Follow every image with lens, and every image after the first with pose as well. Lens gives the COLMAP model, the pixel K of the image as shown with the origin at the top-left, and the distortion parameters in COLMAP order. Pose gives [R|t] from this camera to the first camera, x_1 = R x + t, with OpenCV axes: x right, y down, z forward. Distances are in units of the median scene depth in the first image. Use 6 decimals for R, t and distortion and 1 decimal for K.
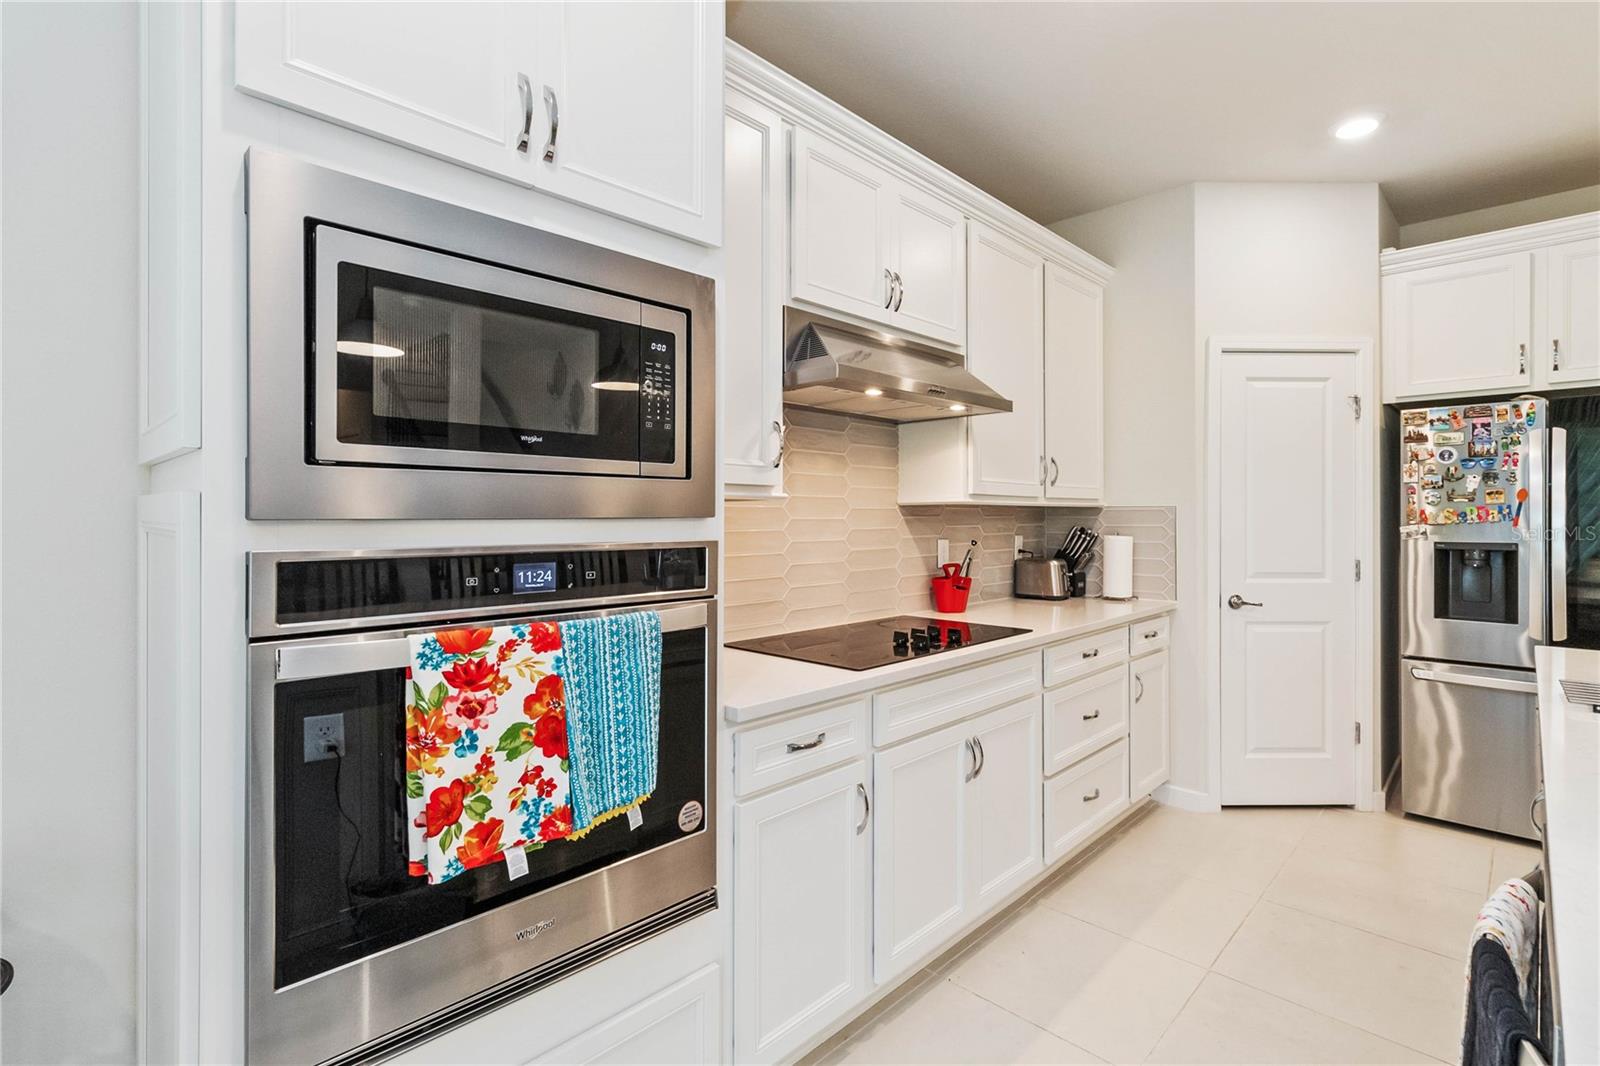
lens RADIAL K [[733.6, 0, 802.6], [0, 733.6, 515.4], [0, 0, 1]] dist [0.002831, 0.000141]
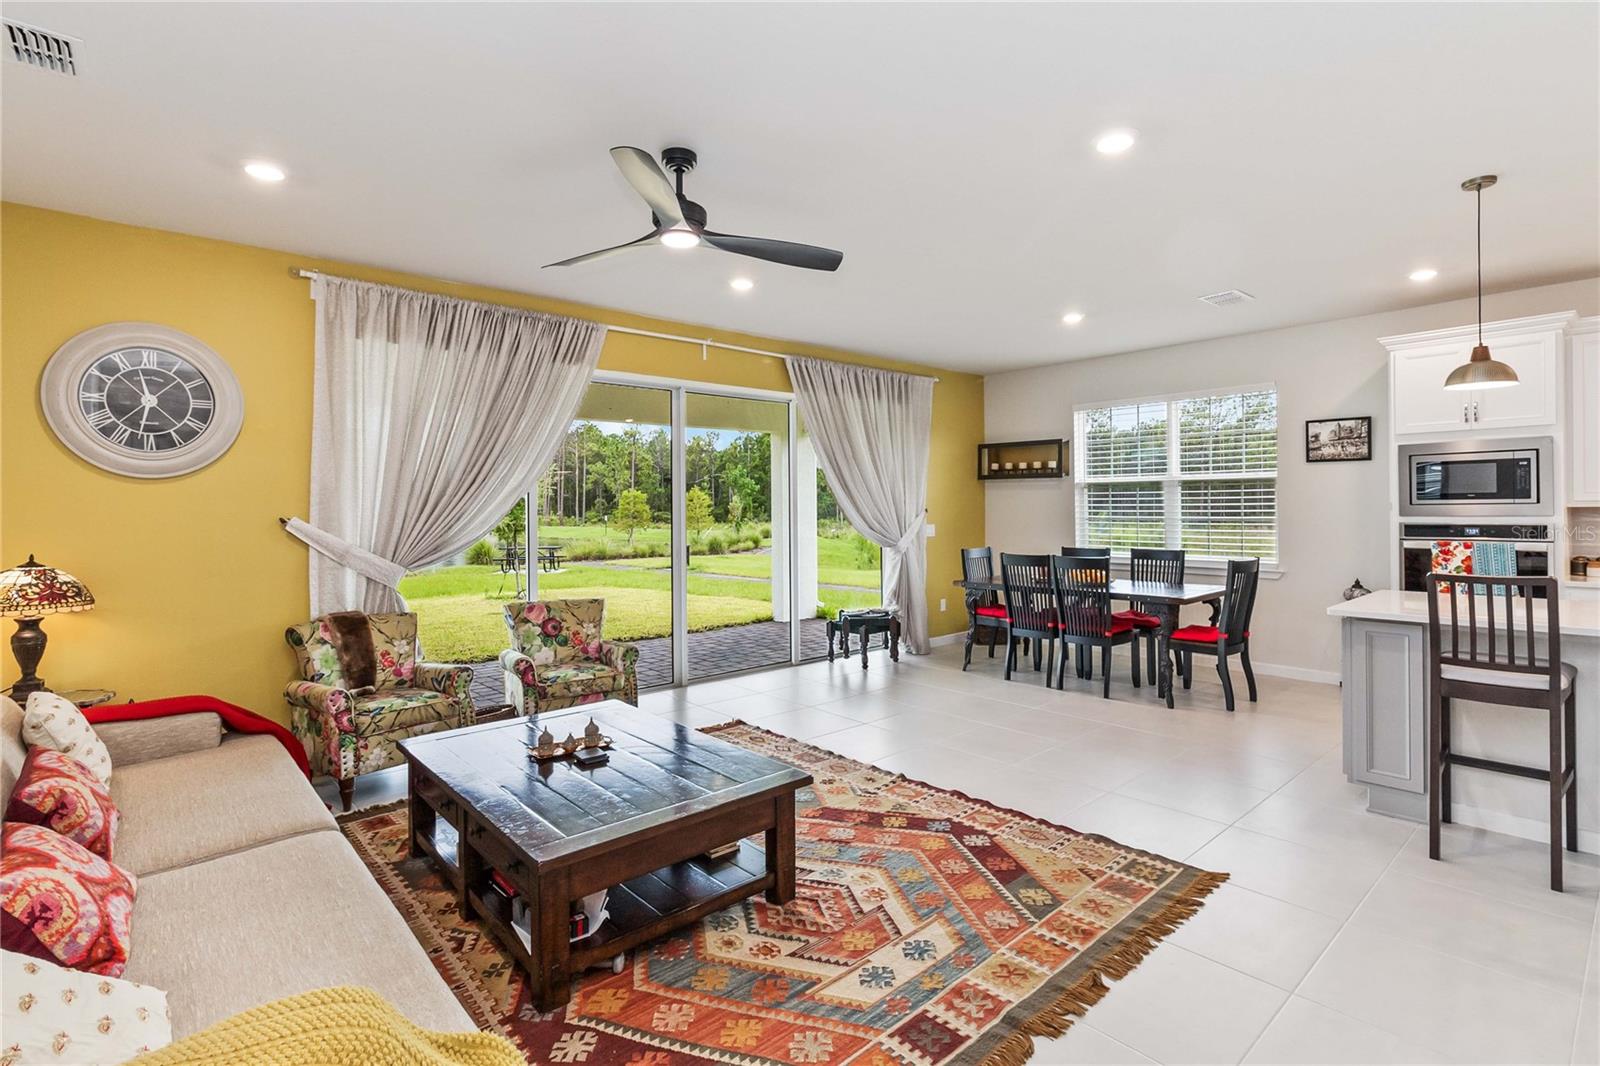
lens RADIAL K [[776.7, 0, 820.5], [0, 776.7, 508.7], [0, 0, 1]] dist [0.001301, -0.000418]
pose [[-0.054526, -0.002739, -0.998509, 3.351384], [0.009663, 0.999948, -0.003271, -0.046573], [0.998466, -0.009827, -0.054497, -1.884110]]
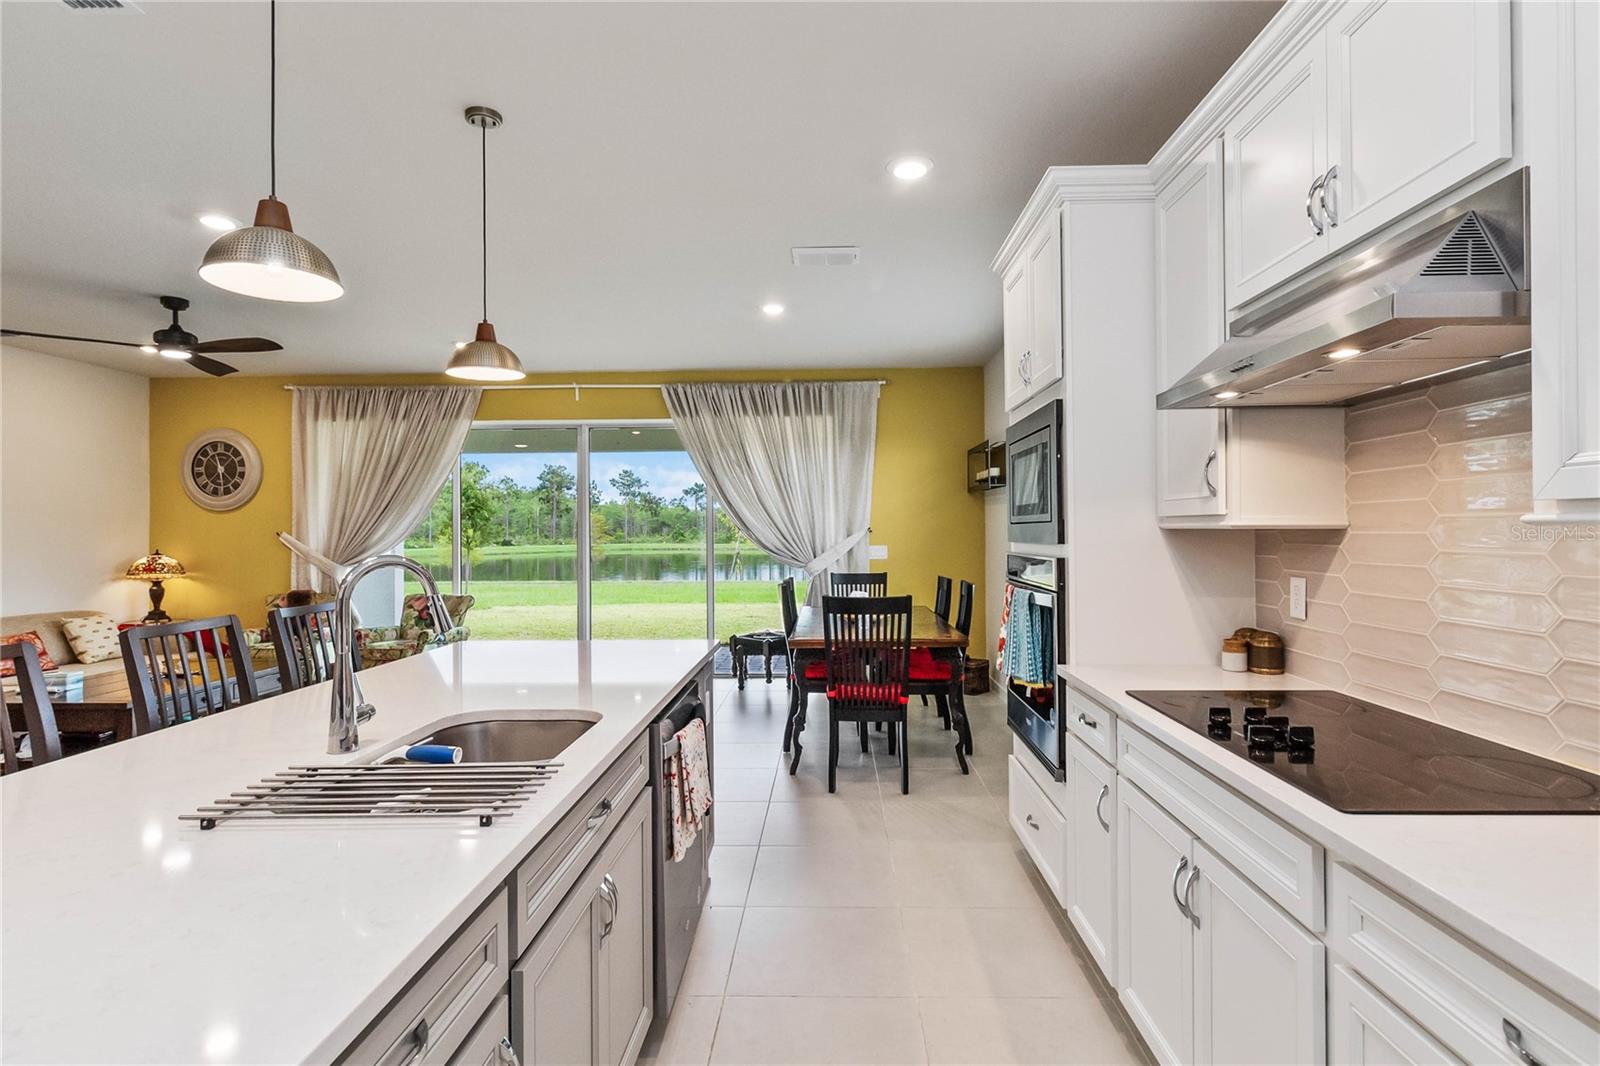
lens RADIAL K [[809.7, 0, 816.7], [0, 809.7, 531.9], [0, 0, 1]] dist [0.001127, 0.000343]
pose [[-0.728708, 0.000850, -0.684824, 1.606759], [0.003231, 0.999992, -0.002197, -0.022323], [0.684817, -0.003813, -0.728705, 2.038493]]
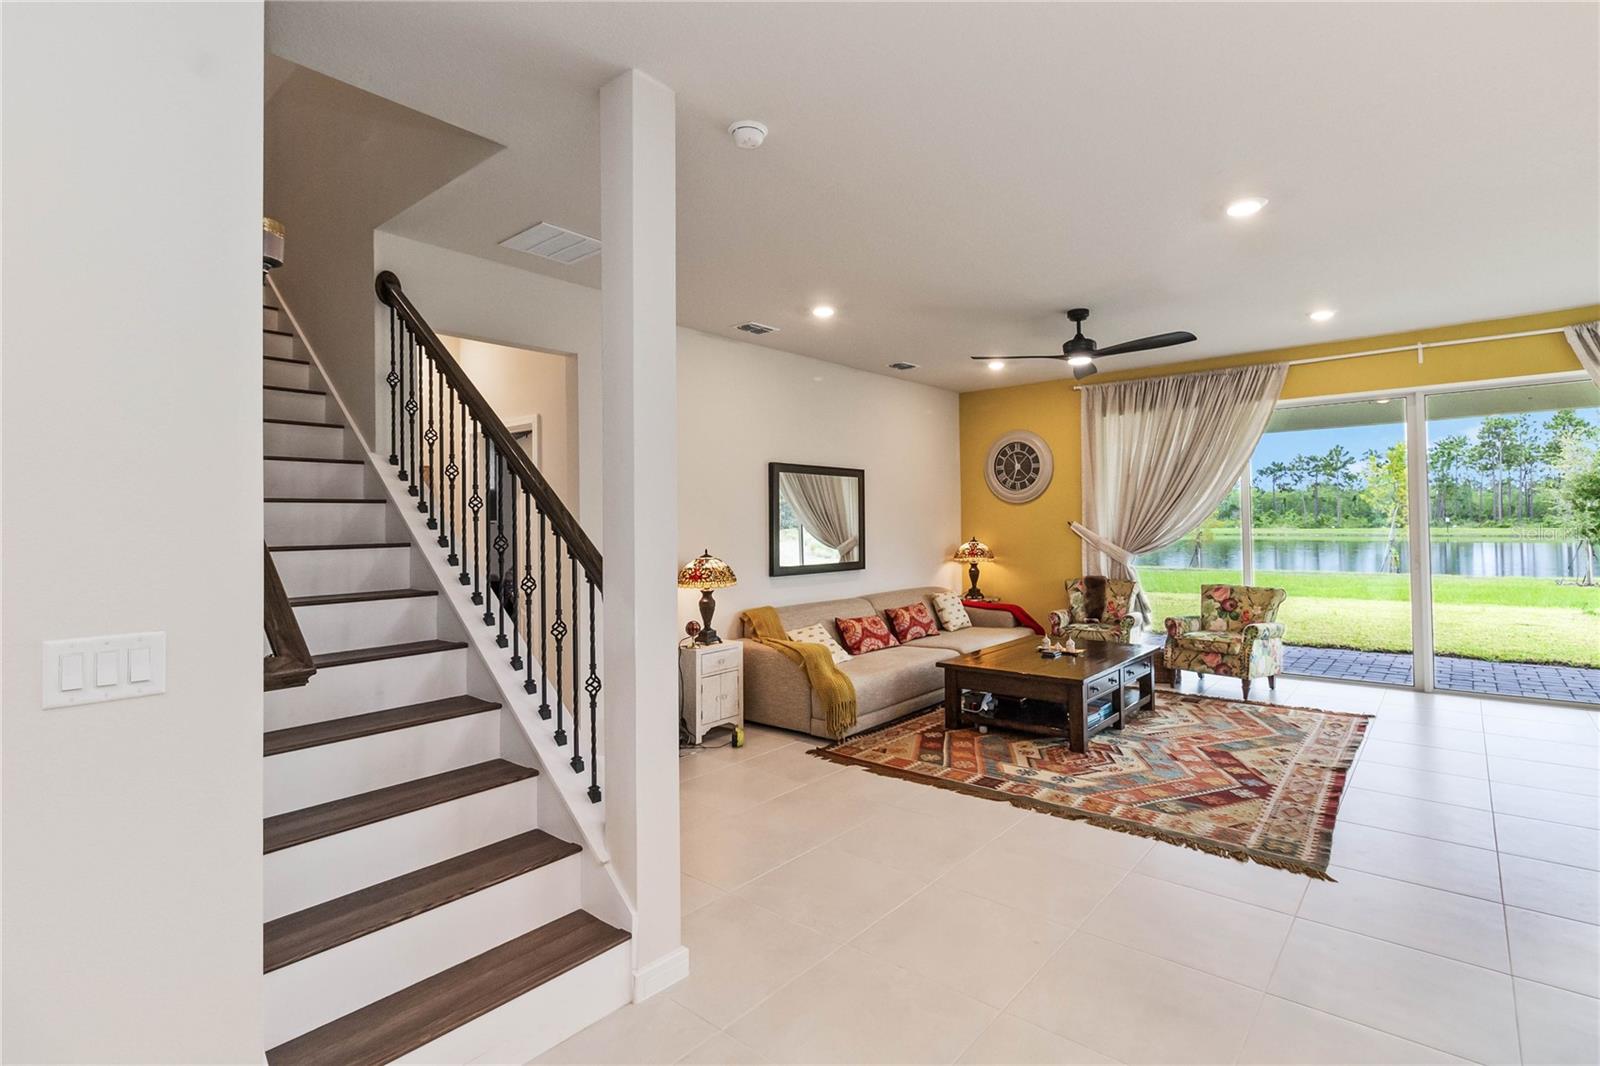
lens RADIAL K [[763.1, 0, 798.1], [0, 763.1, 505.7], [0, 0, 1]] dist [0.002080, -0.000227]
pose [[-0.997828, 0.009342, -0.065206, 2.789909], [0.010830, 0.999688, -0.022511, -0.053310], [0.064975, -0.023169, -0.997618, 1.102661]]
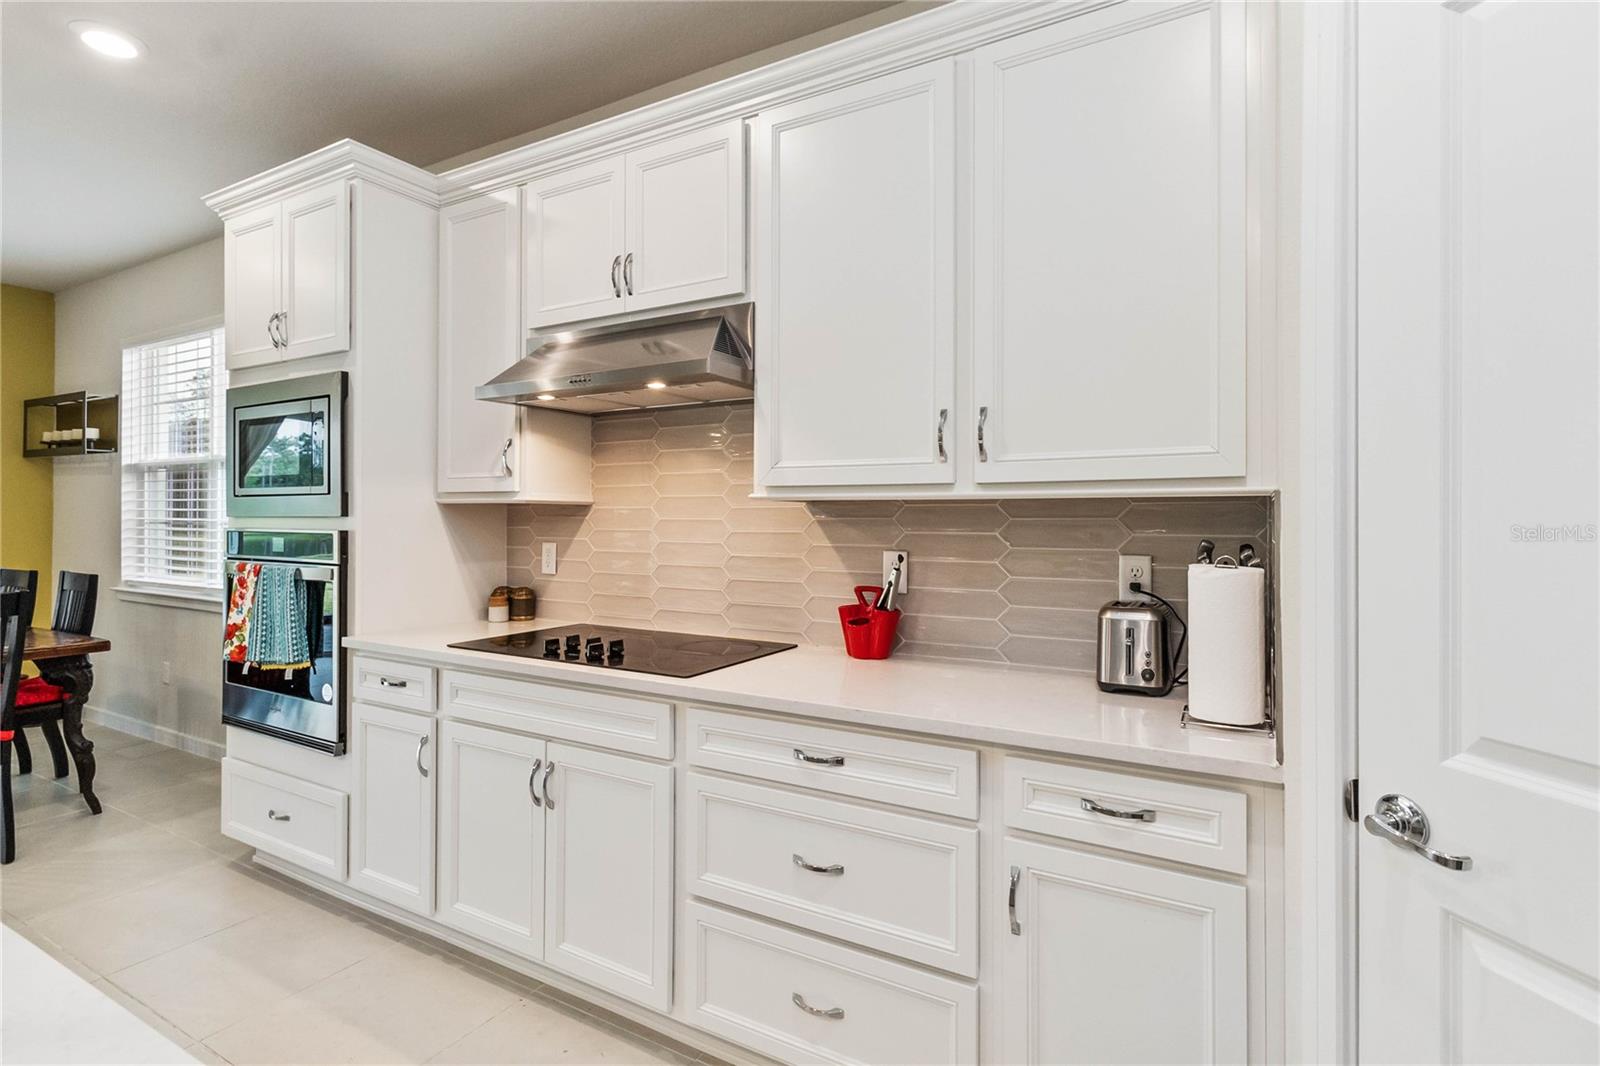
lens RADIAL K [[740.2, 0, 858.5], [0, 740.2, 515.8], [0, 0, 1]] dist [-0.001816, -0.000648]
pose [[0.295571, -0.002052, -0.955318, 1.885258], [-0.000693, 0.999997, -0.002363, 0.004166], [0.955320, 0.001360, 0.295569, 1.702904]]
